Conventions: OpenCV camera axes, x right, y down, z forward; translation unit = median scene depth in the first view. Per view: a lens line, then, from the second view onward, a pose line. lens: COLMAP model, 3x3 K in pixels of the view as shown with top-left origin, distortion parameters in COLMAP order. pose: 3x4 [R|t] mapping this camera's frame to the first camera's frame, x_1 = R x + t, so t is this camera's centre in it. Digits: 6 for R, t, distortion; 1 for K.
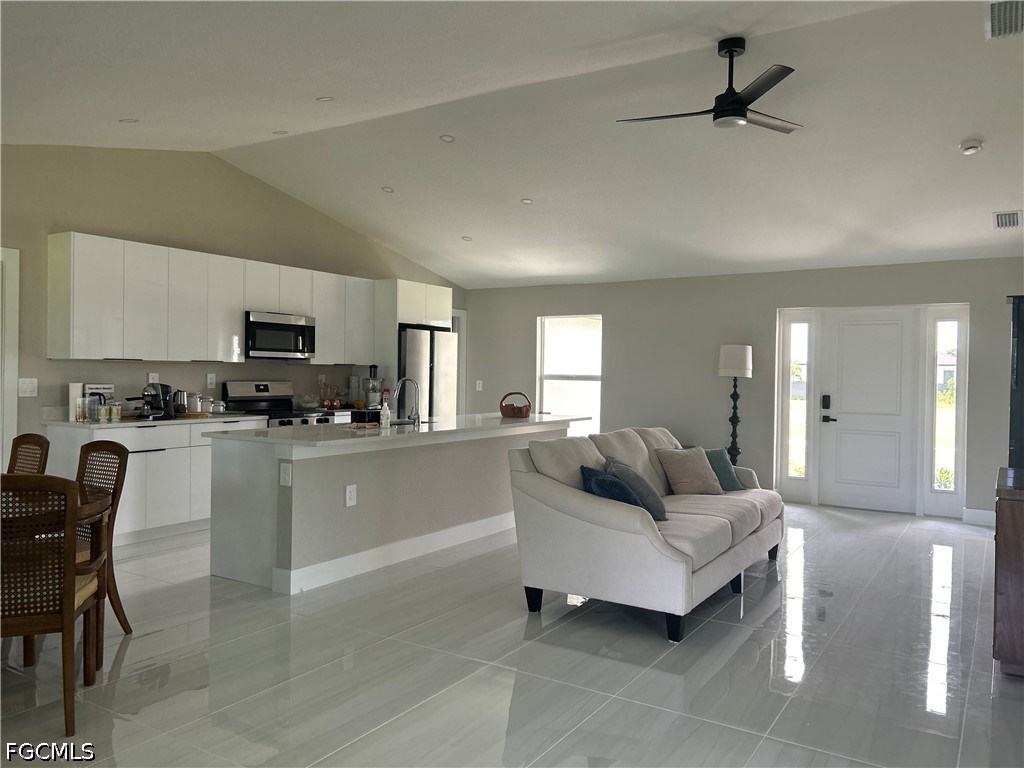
lens RADIAL K [[771.2, 0, 509.9], [0, 771.2, 384.0], [0, 0, 1]] dist [0.036409, -0.032295]
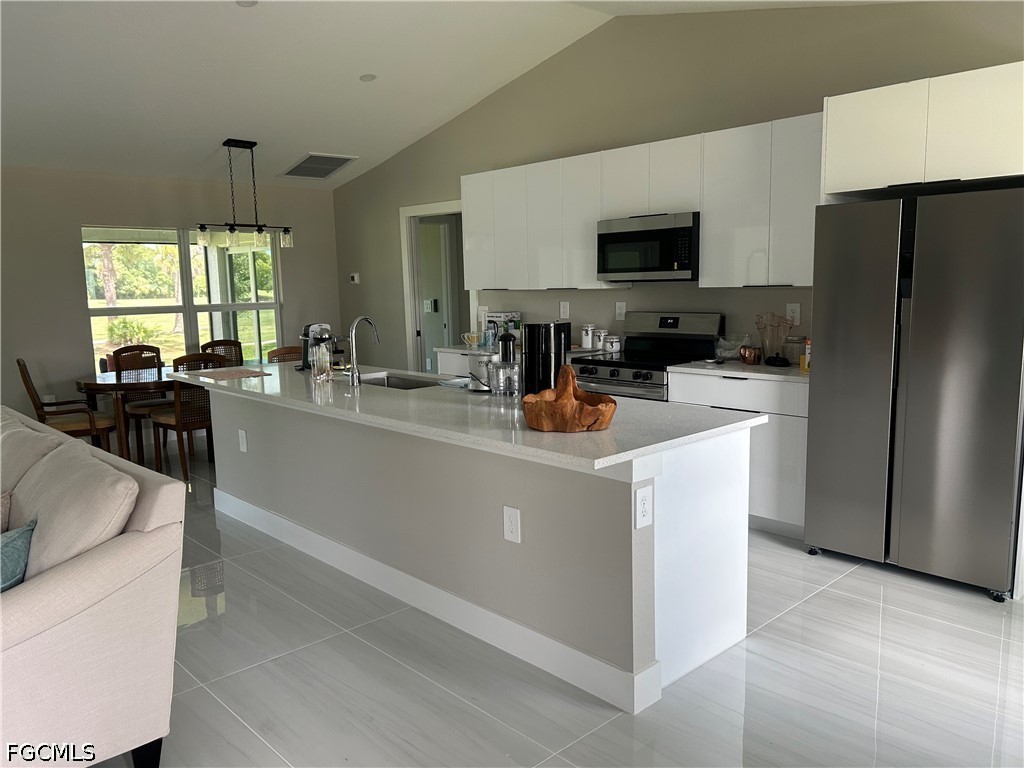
lens RADIAL K [[771.2, 0, 513.2], [0, 771.2, 384.1], [0, 0, 1]] dist [0.036409, -0.032295]
pose [[-0.256561, 0.122536, -0.958729, 0.432841], [0.006161, 0.992118, 0.125154, -0.030035], [0.966509, 0.026203, -0.255293, 1.103772]]
